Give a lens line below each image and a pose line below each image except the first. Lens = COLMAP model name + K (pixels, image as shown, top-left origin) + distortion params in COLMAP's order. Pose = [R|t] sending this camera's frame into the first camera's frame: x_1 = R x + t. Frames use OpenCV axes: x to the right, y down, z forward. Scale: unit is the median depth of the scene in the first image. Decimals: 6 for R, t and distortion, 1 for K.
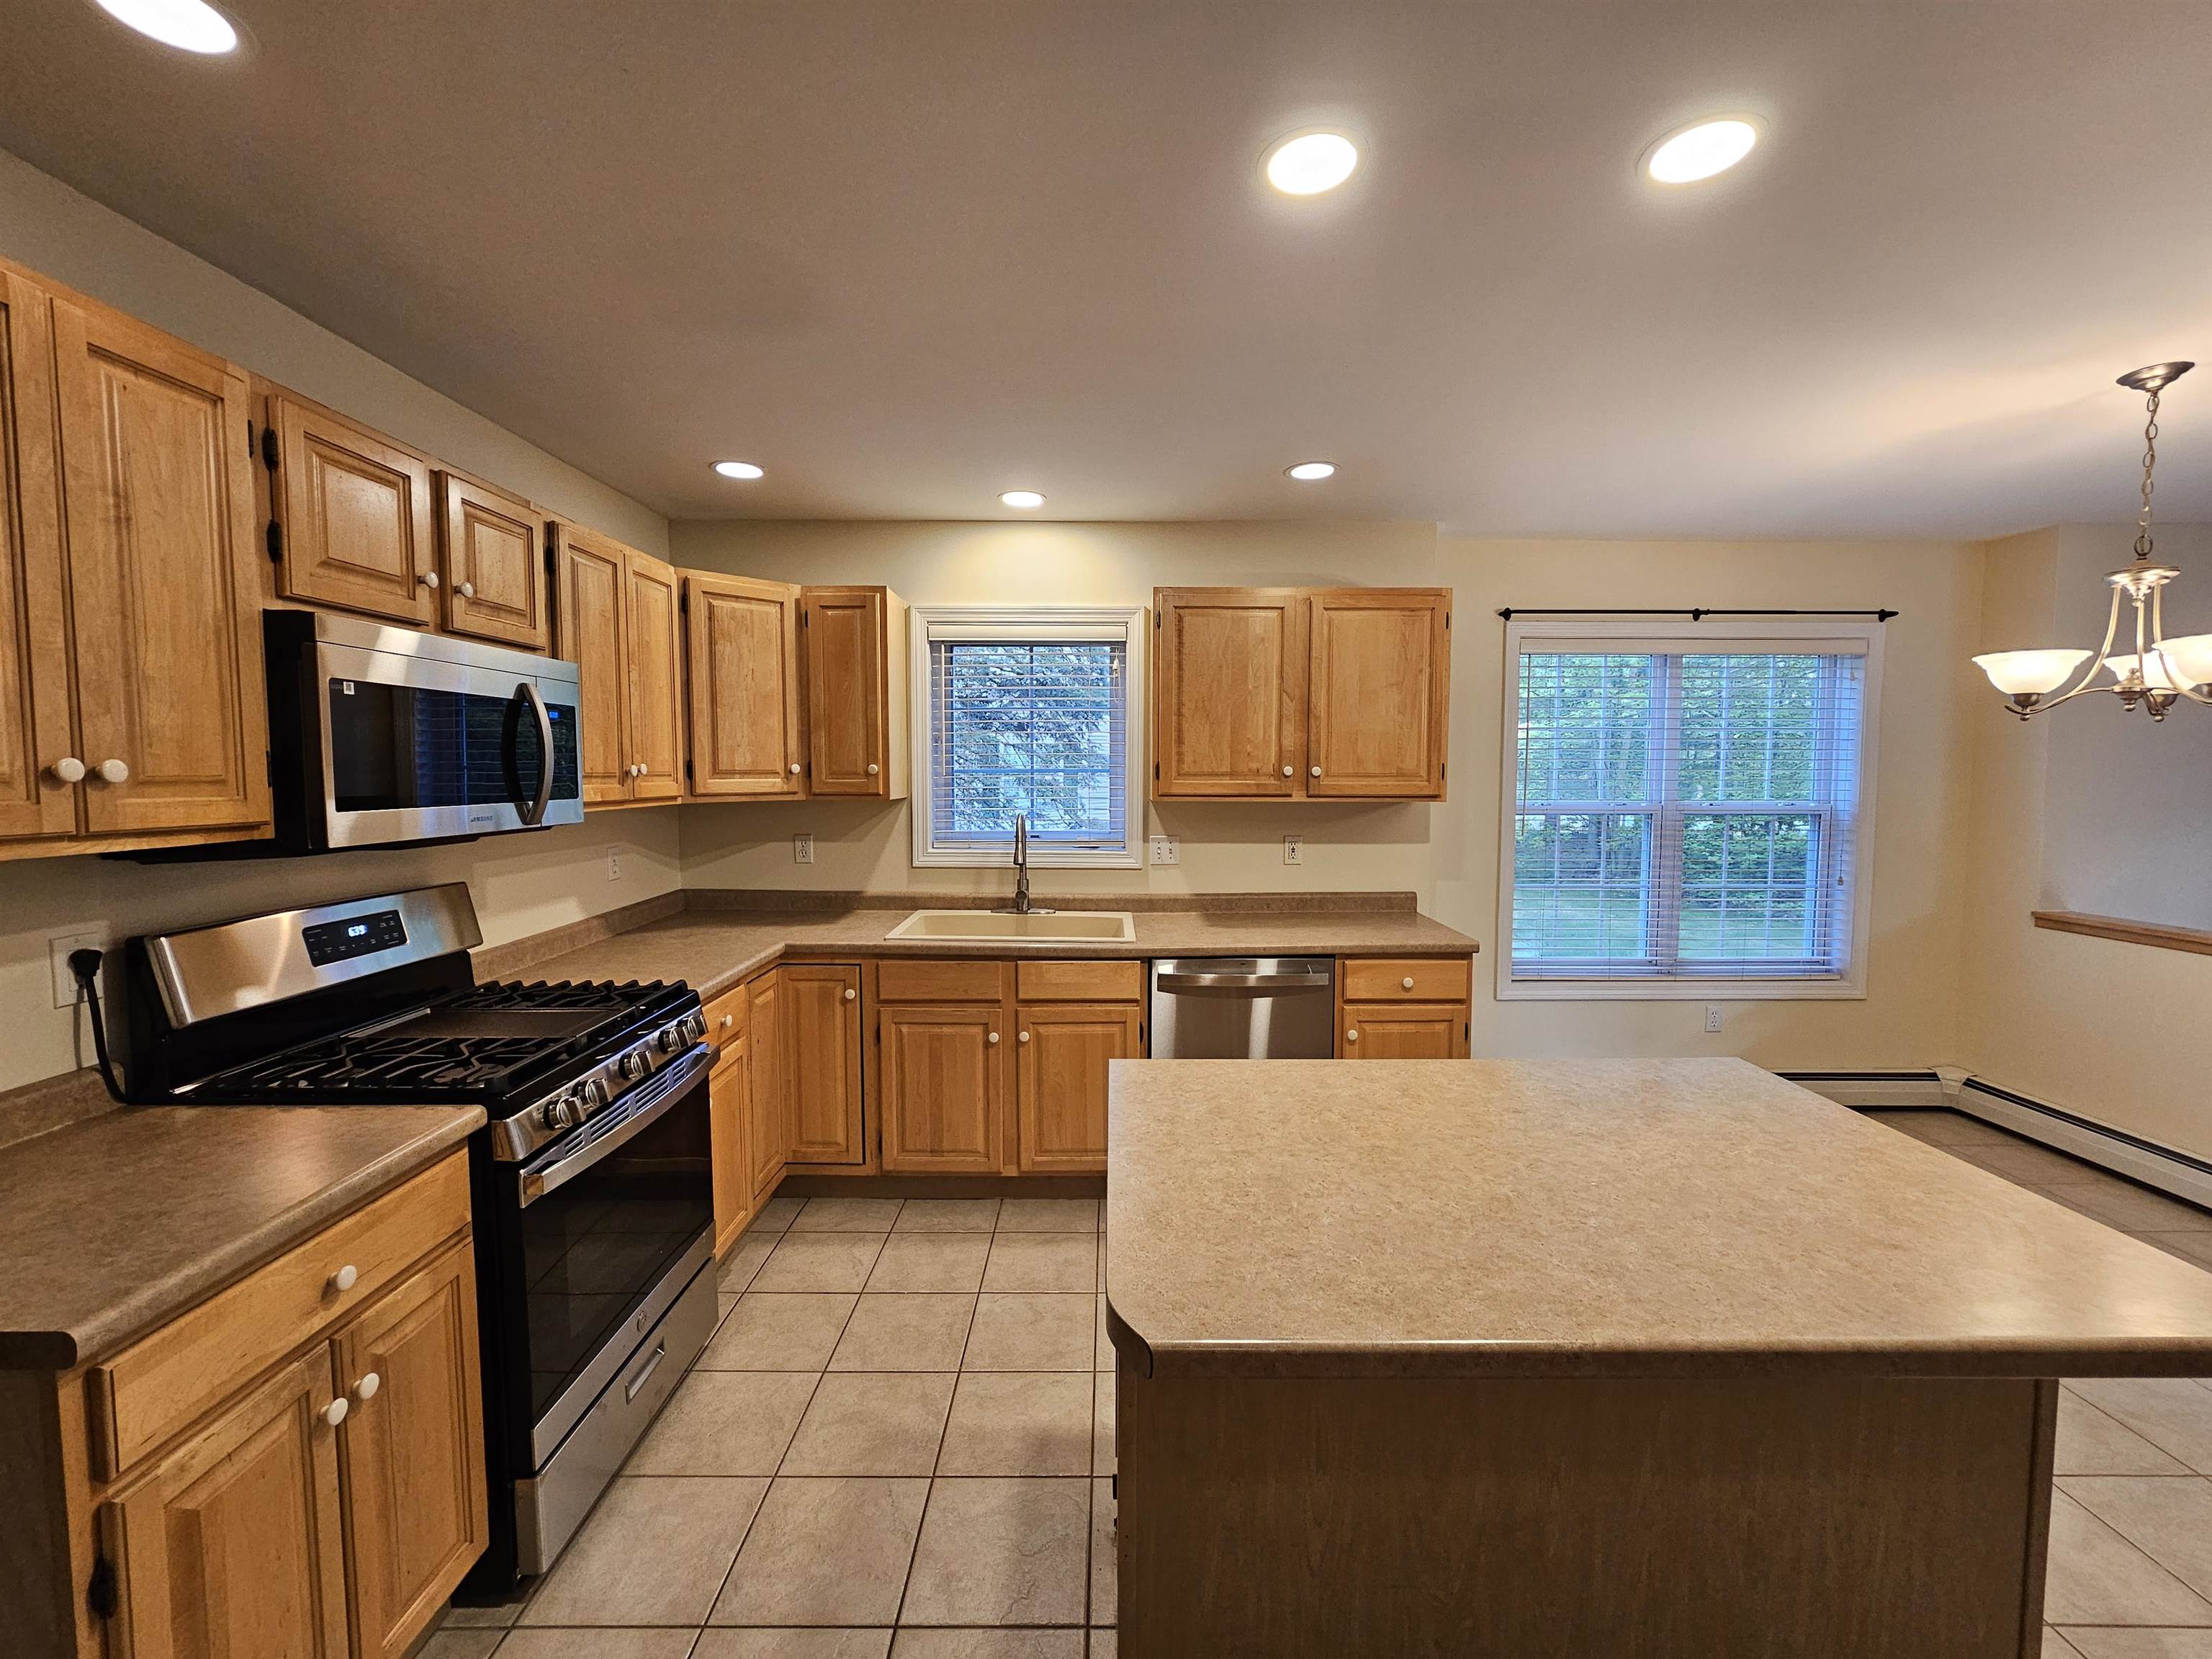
lens RADIAL K [[905.8, 0, 1106.7], [0, 905.8, 827.3], [0, 0, 1]] dist [-0.002057, 0.001087]
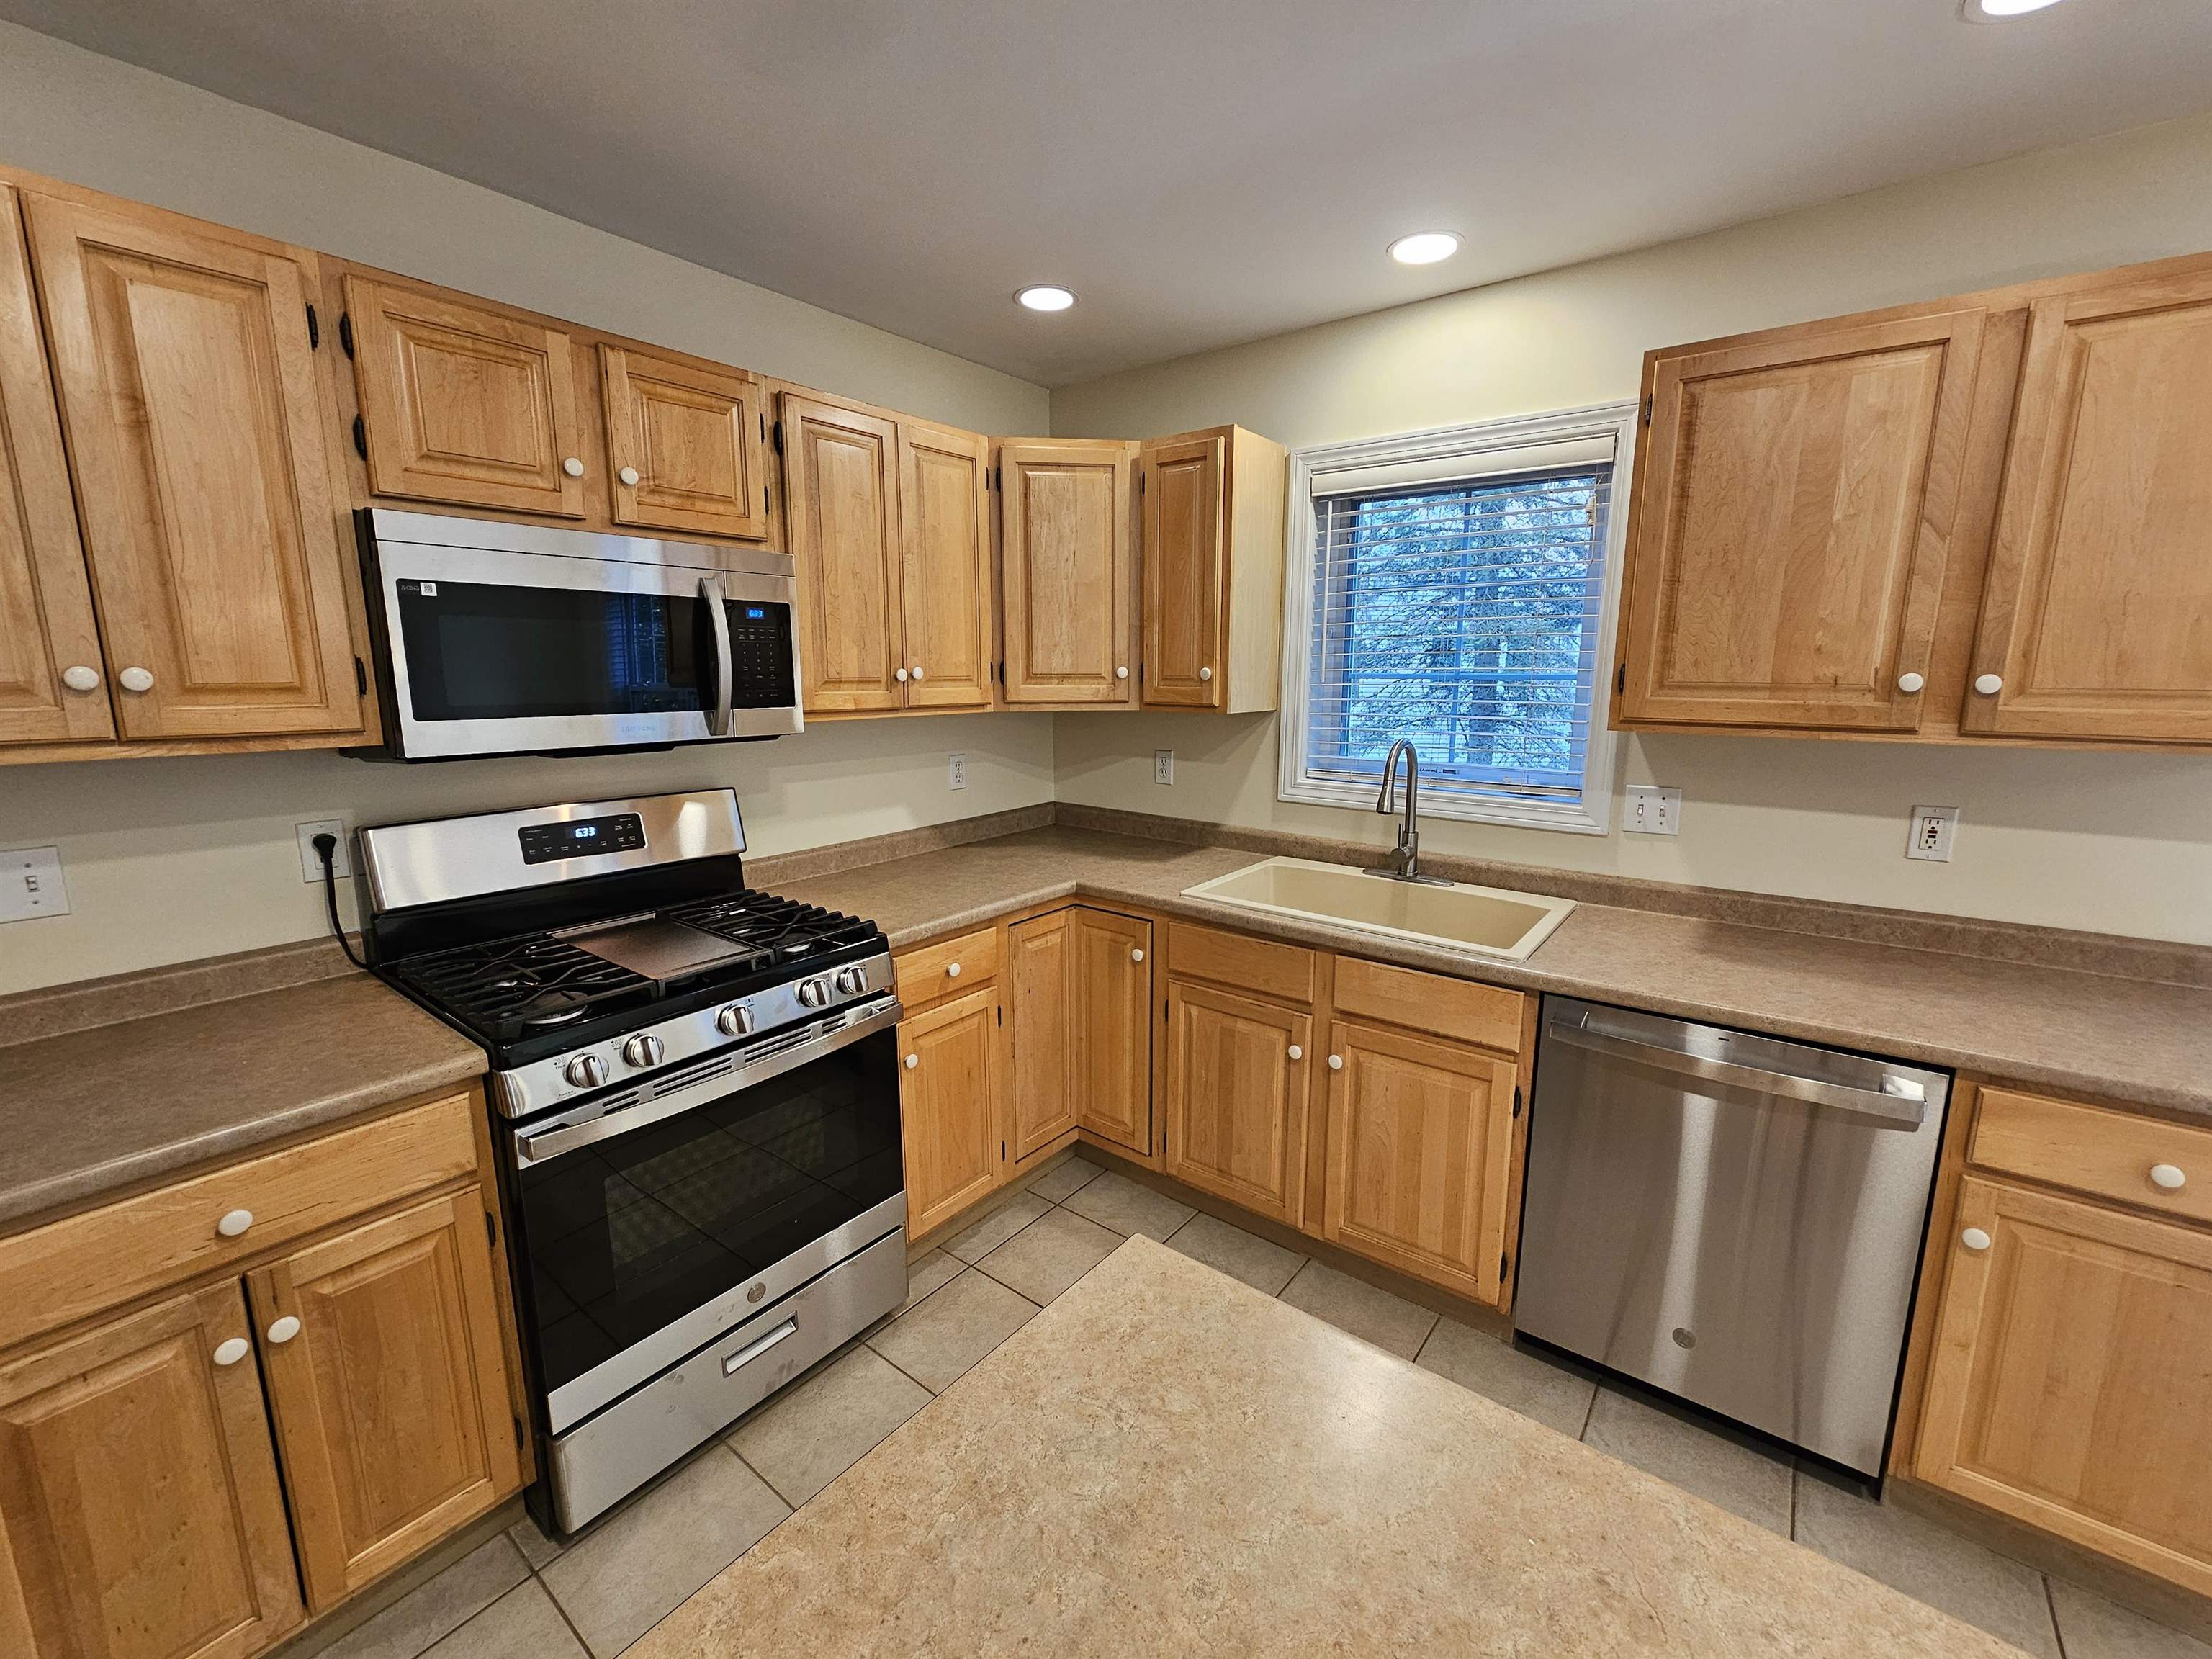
lens RADIAL K [[905.8, 0, 1109.3], [0, 905.8, 826.1], [0, 0, 1]] dist [-0.002057, 0.001087]
pose [[0.791598, 0.107895, -0.601441, 0.170810], [-0.041613, 0.991521, 0.123104, -0.028524], [0.609624, -0.072421, 0.789376, 0.351697]]
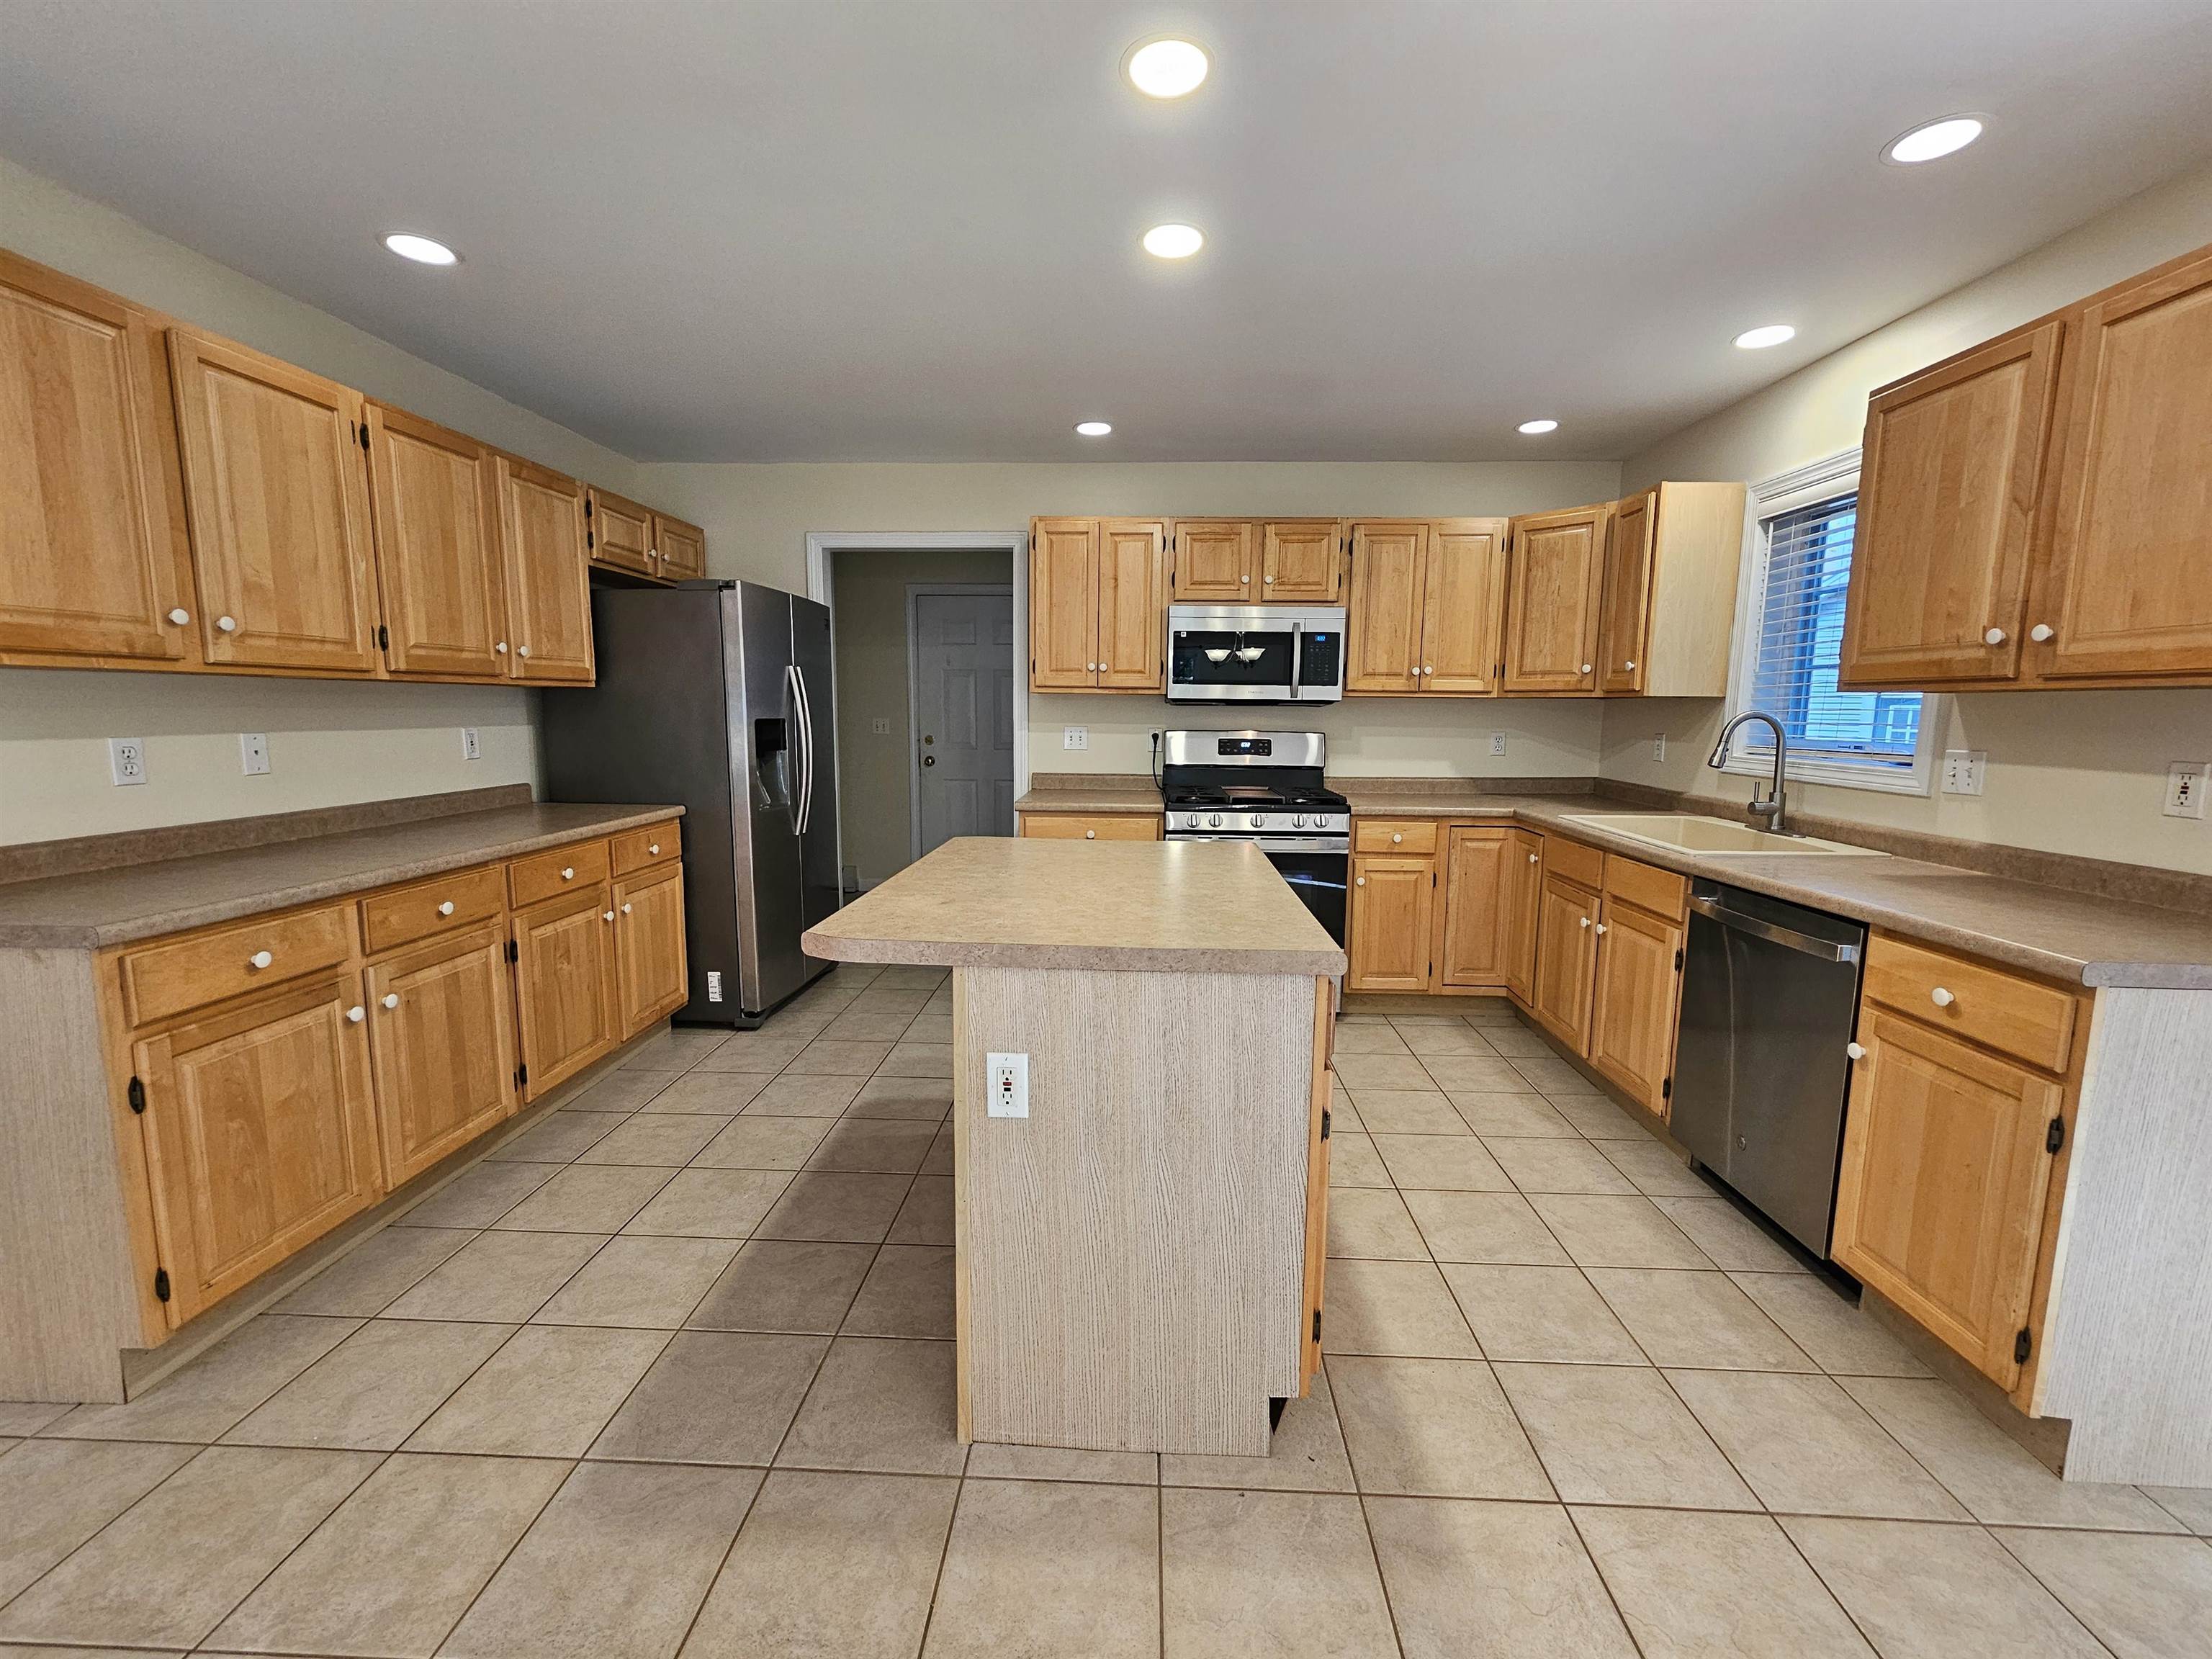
lens RADIAL K [[905.8, 0, 1104.1], [0, 905.8, 825.0], [0, 0, 1]] dist [-0.002057, 0.001087]
pose [[-0.046479, 0.127208, -0.990786, 0.900096], [-0.076215, 0.988516, 0.130492, 0.029750], [0.996007, 0.081578, -0.036250, 0.482047]]
